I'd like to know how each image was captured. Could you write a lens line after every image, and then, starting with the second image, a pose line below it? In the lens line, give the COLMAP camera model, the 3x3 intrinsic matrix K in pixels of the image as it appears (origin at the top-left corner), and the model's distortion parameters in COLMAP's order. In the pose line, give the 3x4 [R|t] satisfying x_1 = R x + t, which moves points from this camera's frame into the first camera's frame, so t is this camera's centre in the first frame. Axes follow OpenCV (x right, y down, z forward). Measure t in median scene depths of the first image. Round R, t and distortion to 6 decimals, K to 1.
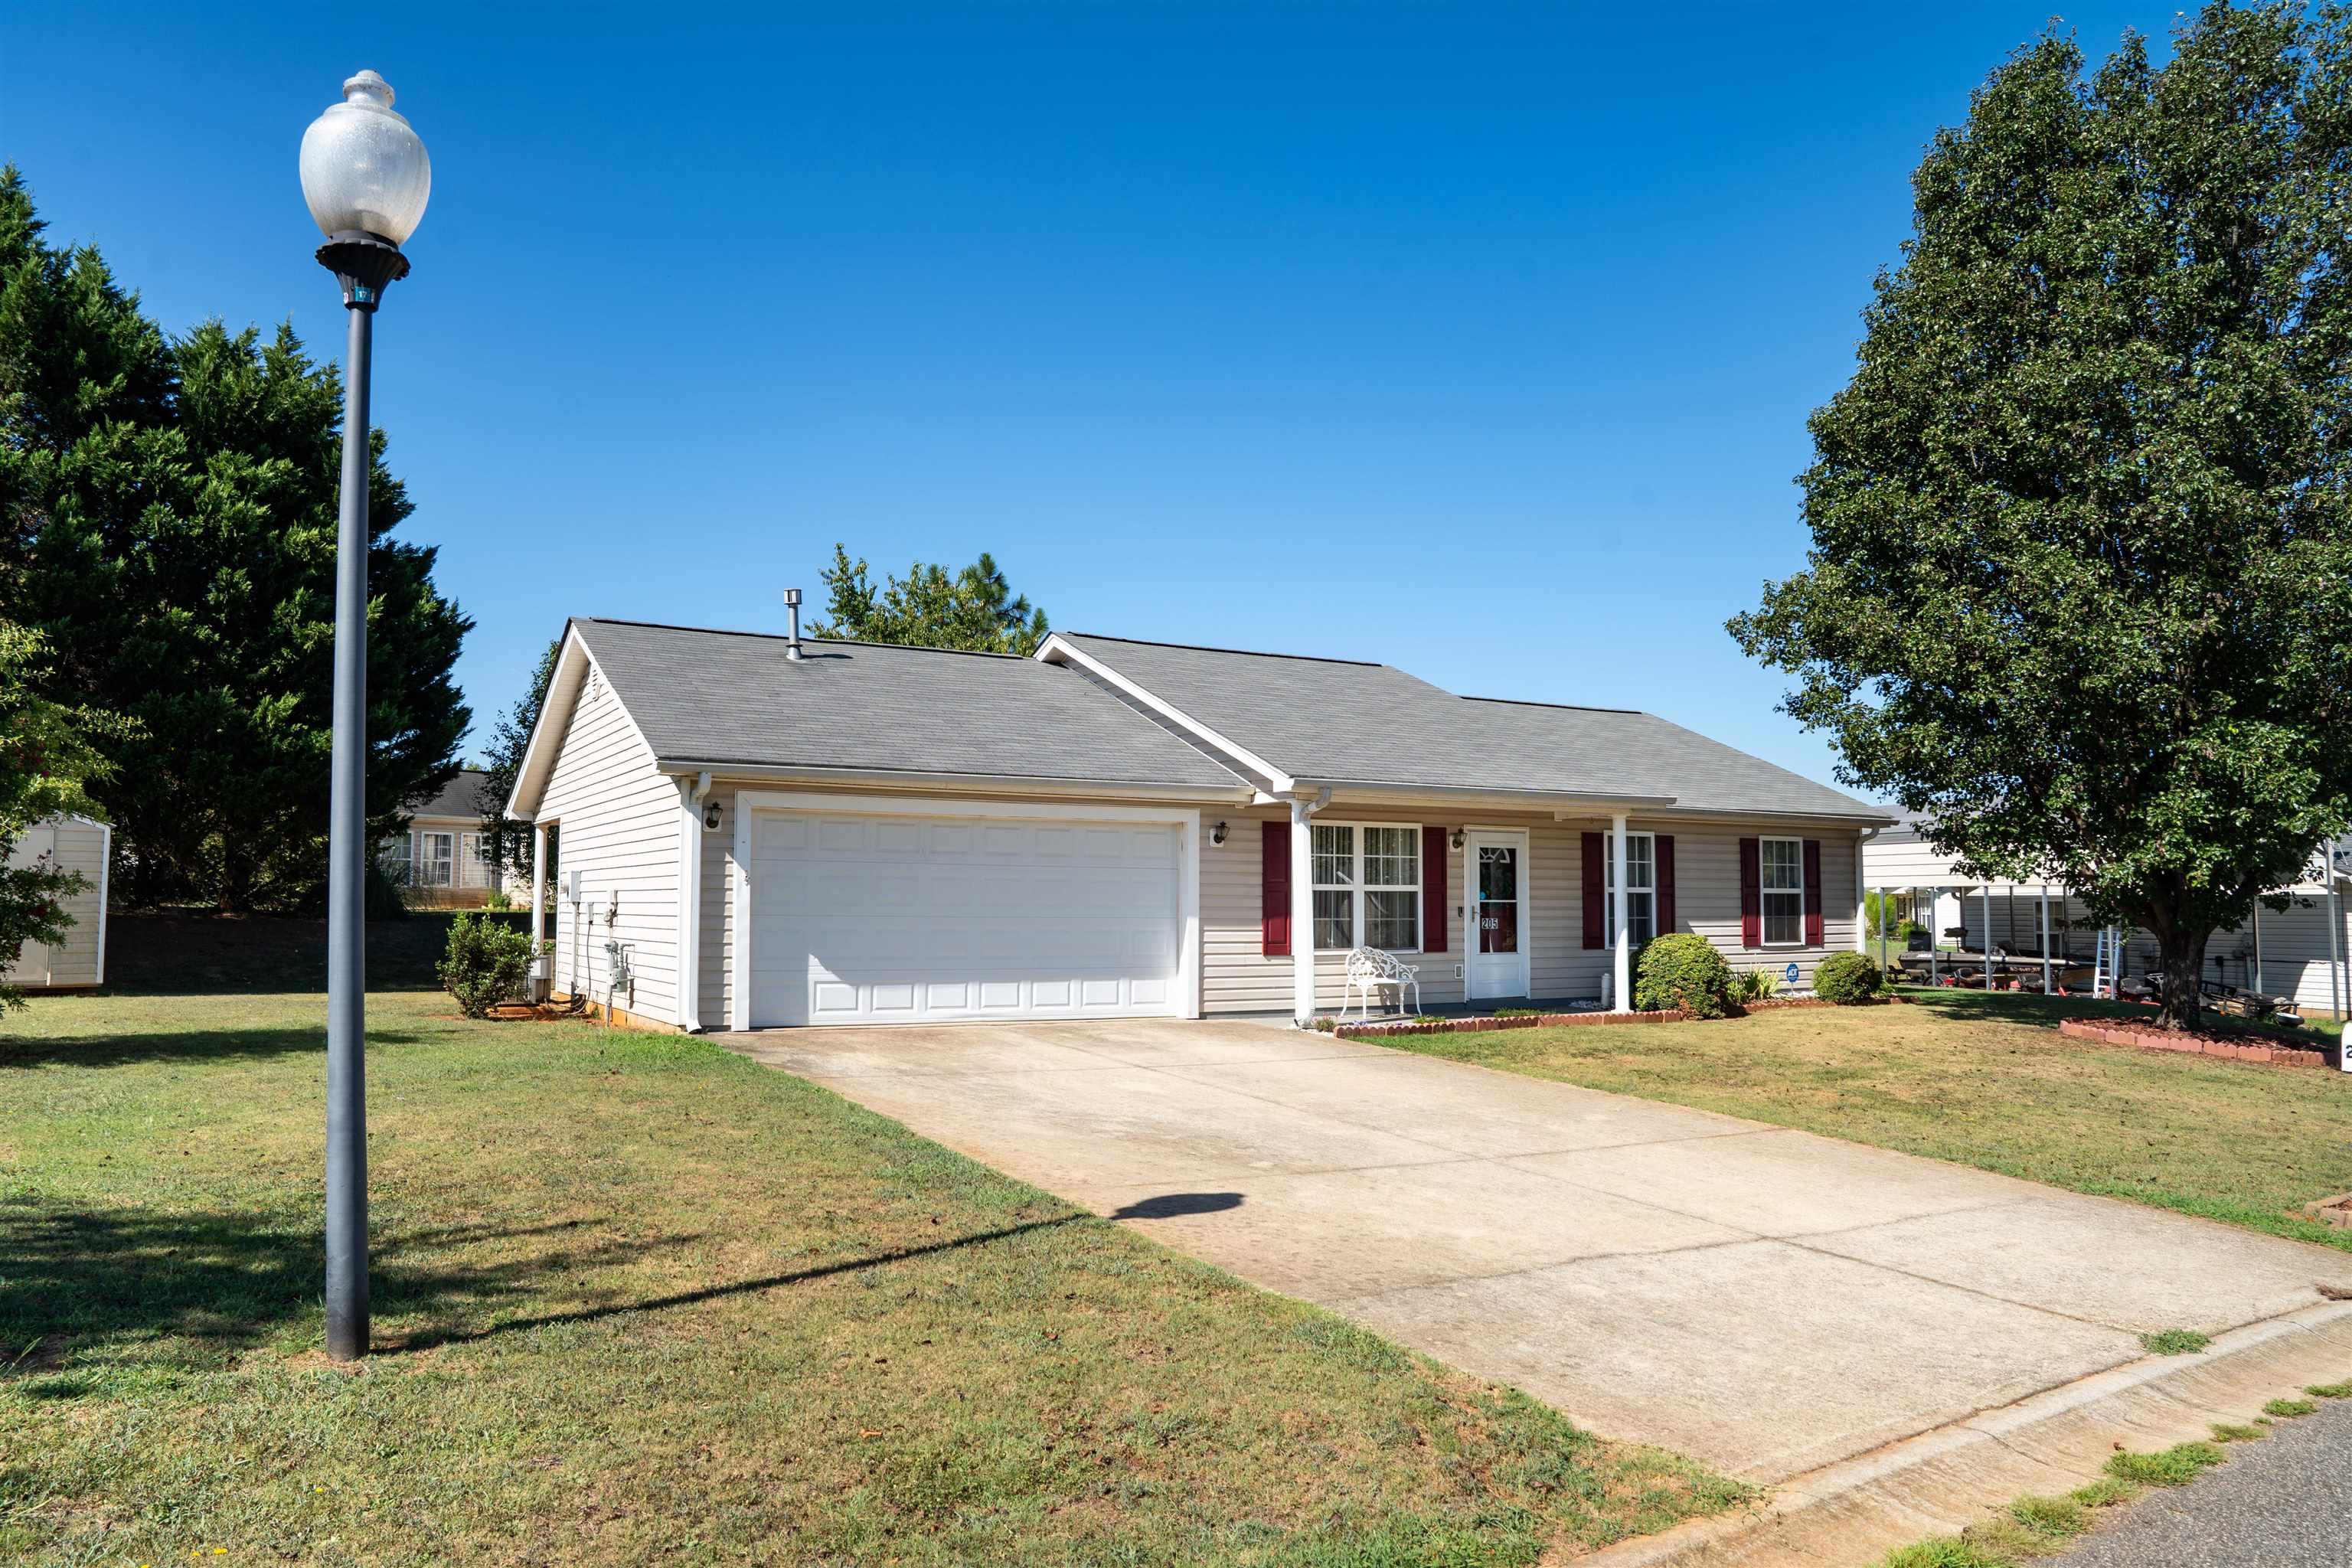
lens RADIAL K [[1618.9, 0, 1176.0], [0, 1618.9, 784.0], [0, 0, 1]] dist [-0.101299, 0.007800]
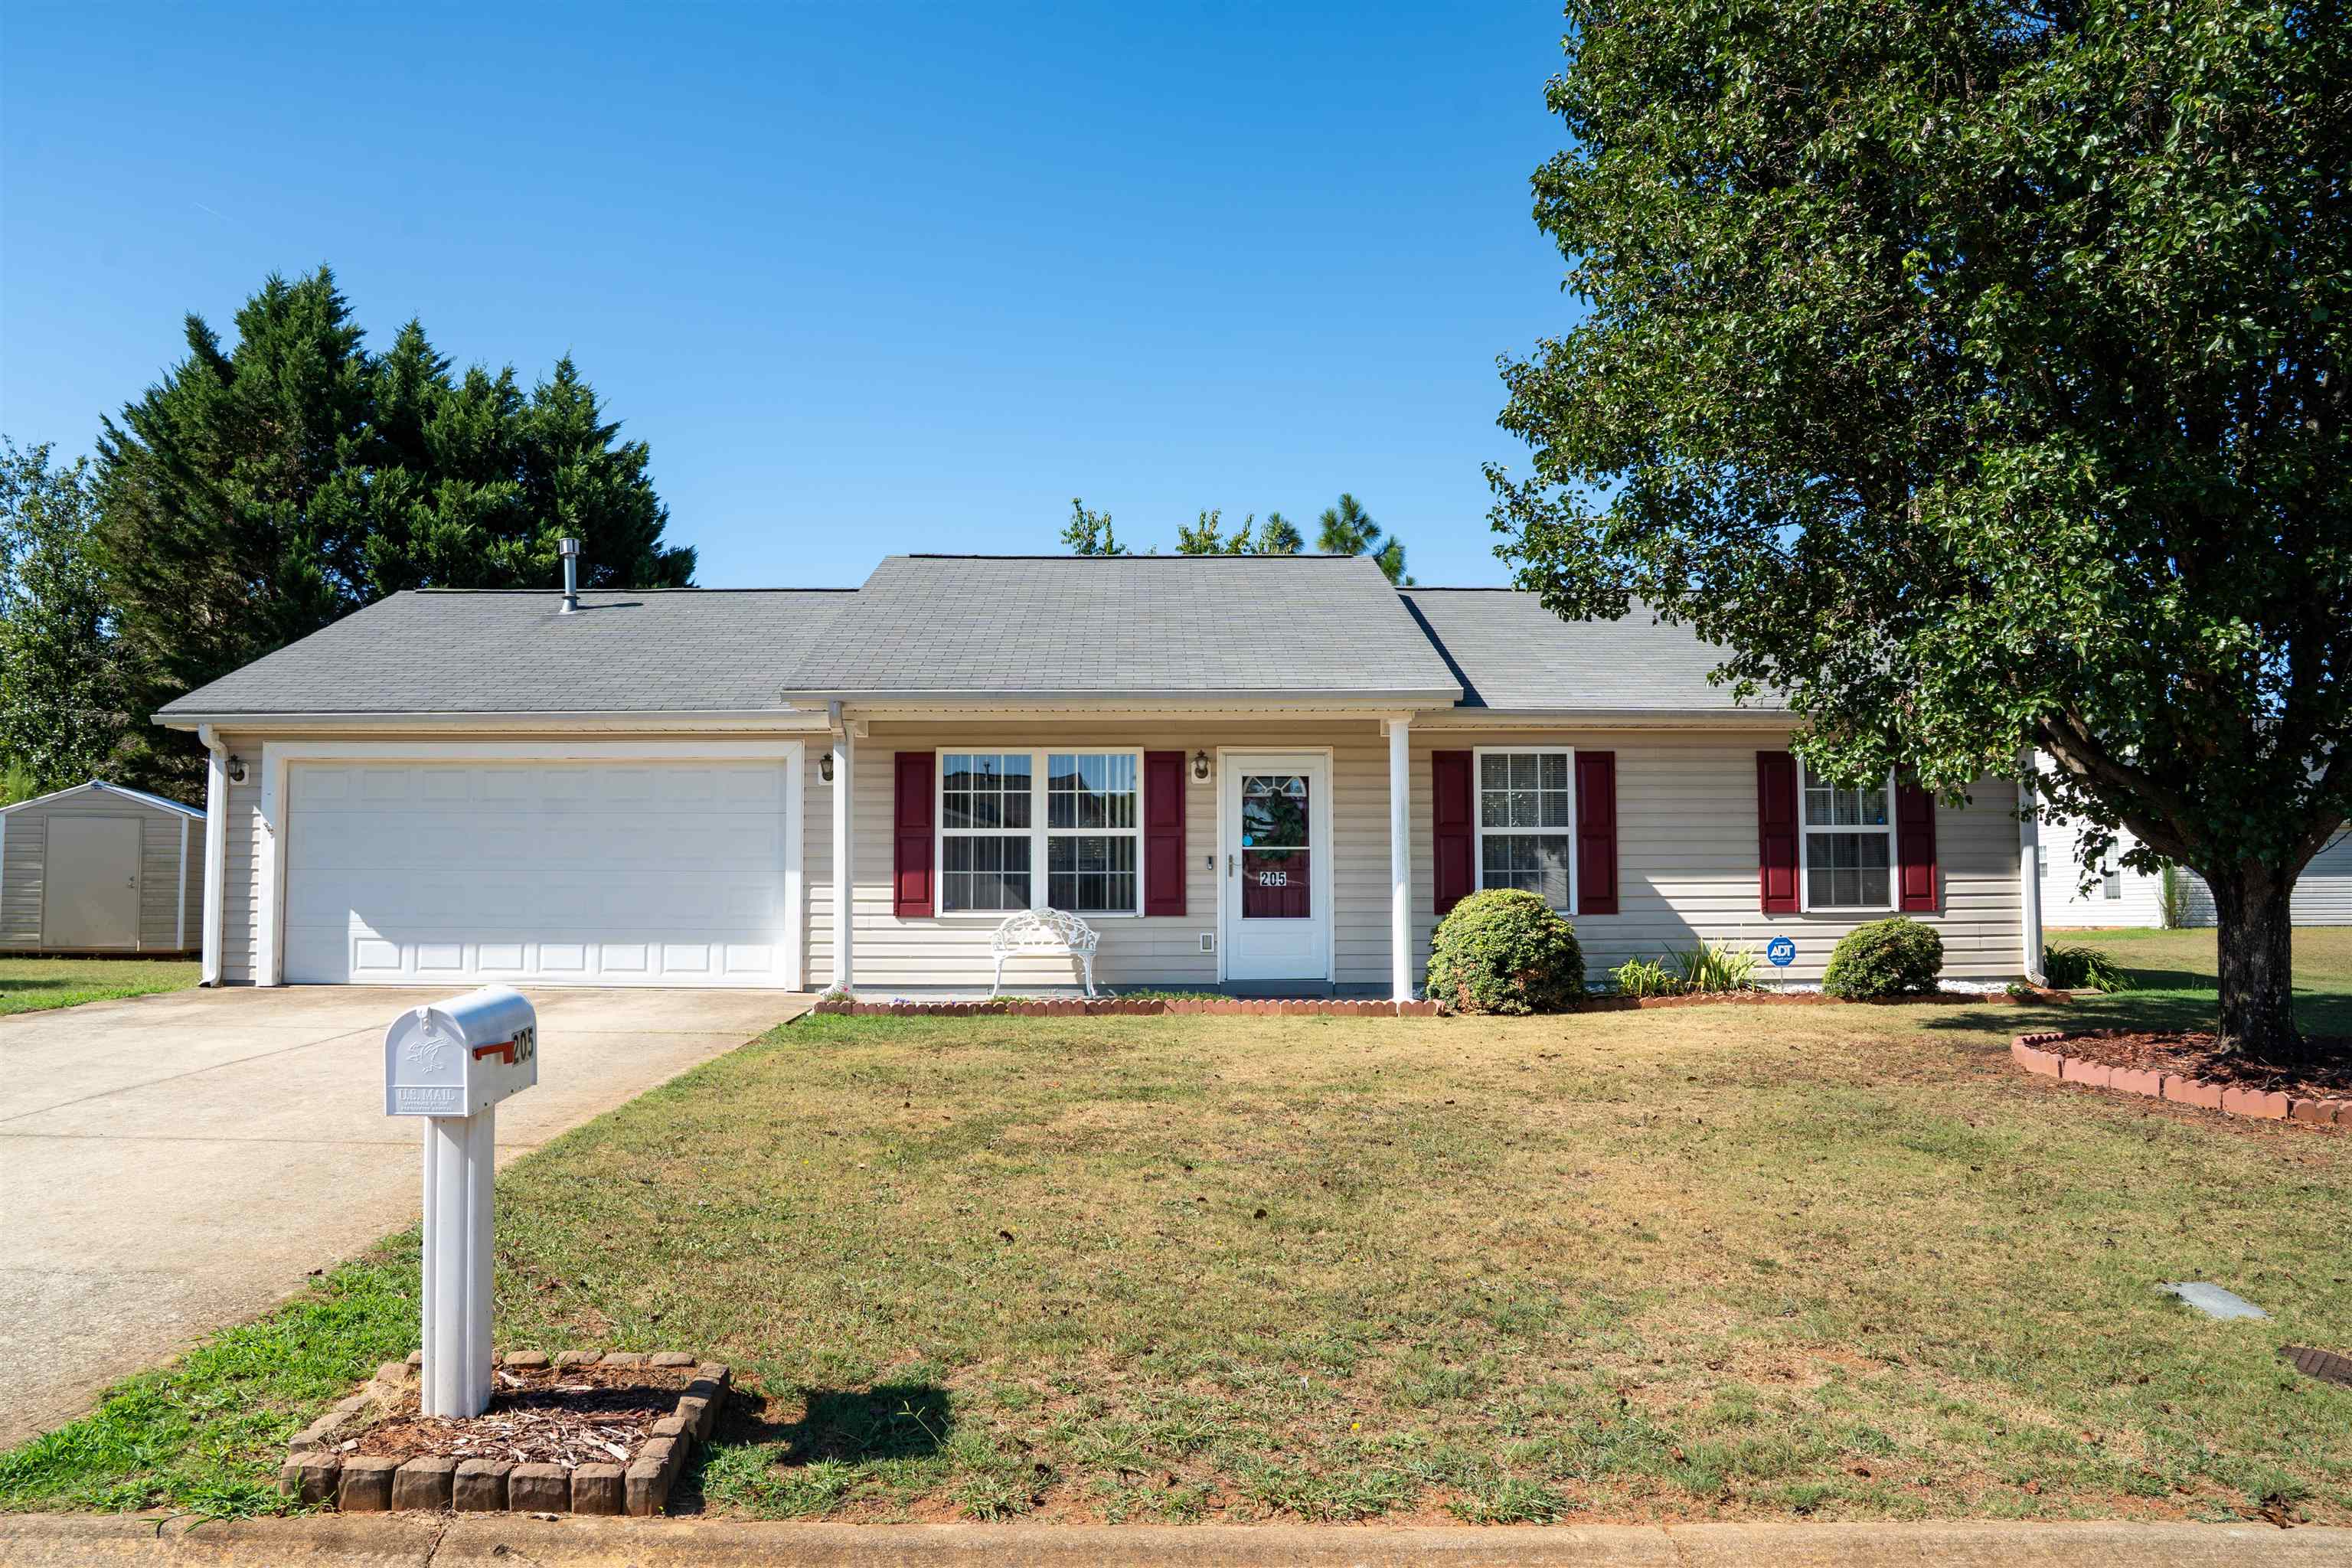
lens RADIAL K [[1671.6, 0, 1176.0], [0, 1671.6, 784.0], [0, 0, 1]] dist [-0.109387, 0.059828]
pose [[0.869065, -0.043064, -0.492820, 0.548897], [0.043707, 0.998992, -0.010219, 0.050164], [0.492763, -0.012659, 0.870071, 0.318202]]
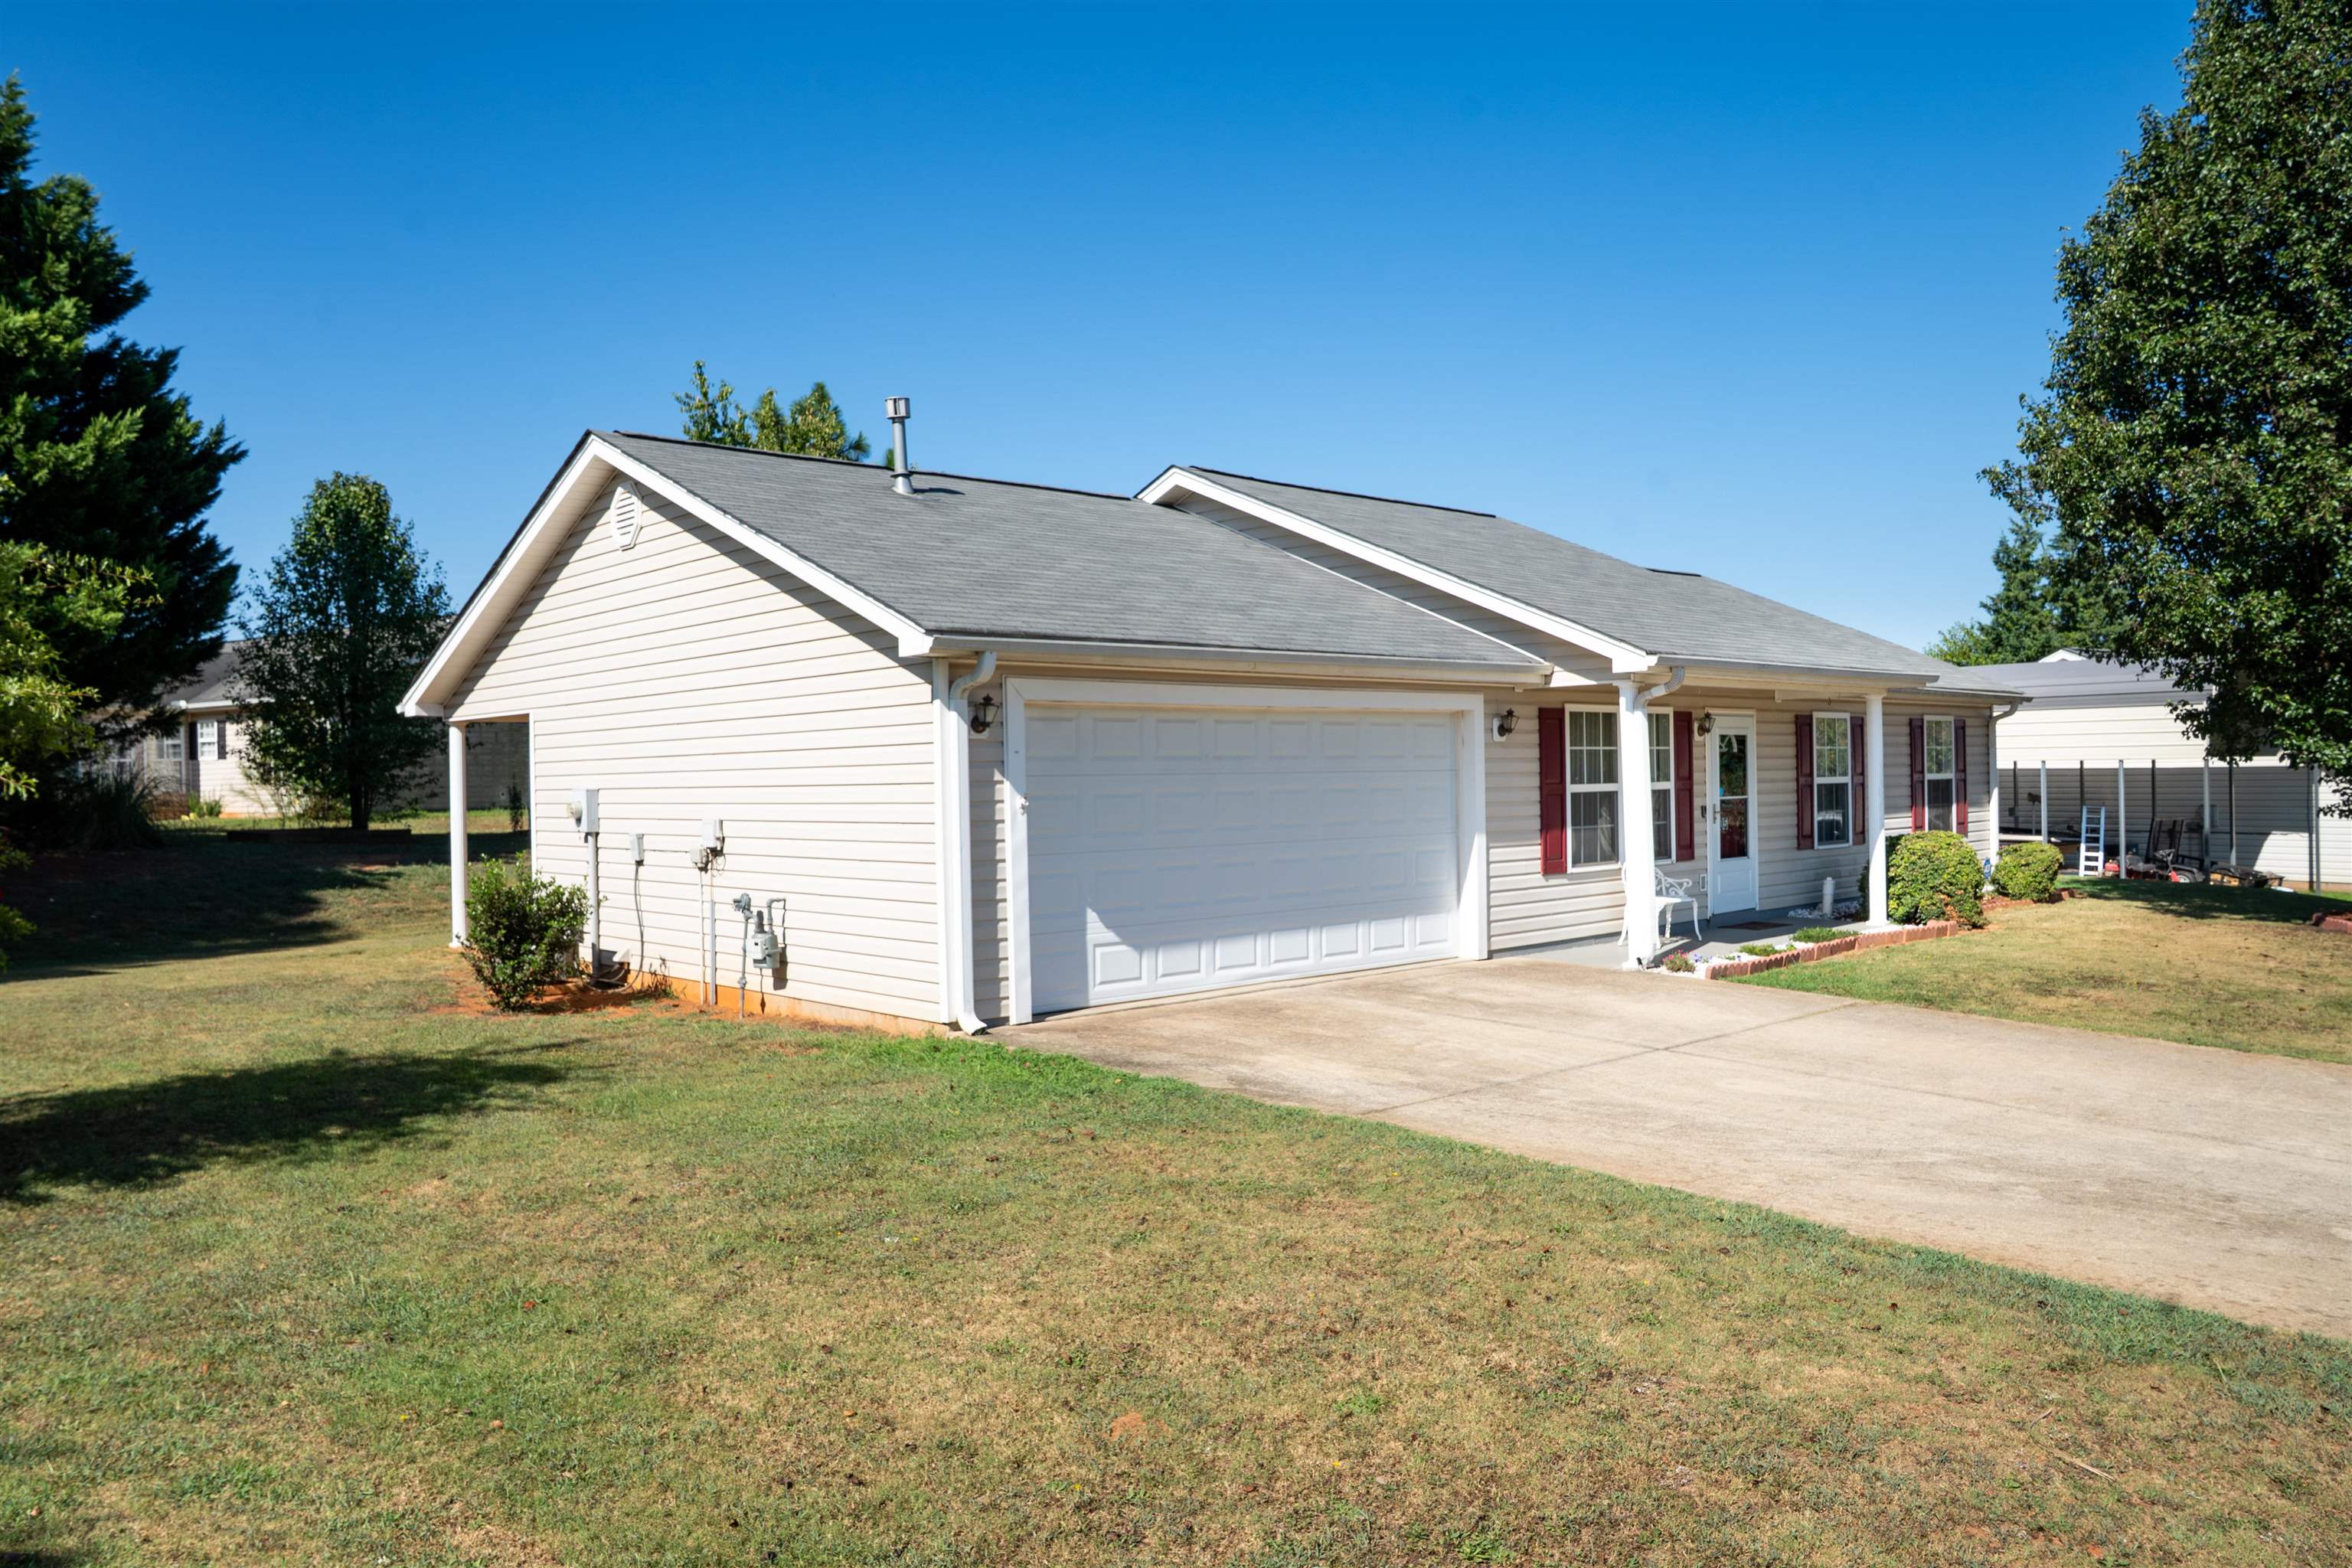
lens RADIAL K [[1671.6, 0, 1176.0], [0, 1671.6, 784.0], [0, 0, 1]] dist [-0.109387, 0.059828]
pose [[0.976424, -0.022302, 0.214707, -0.277893], [0.004980, 0.996711, 0.080883, -0.006156], [-0.215805, -0.077907, 0.973324, 0.222841]]
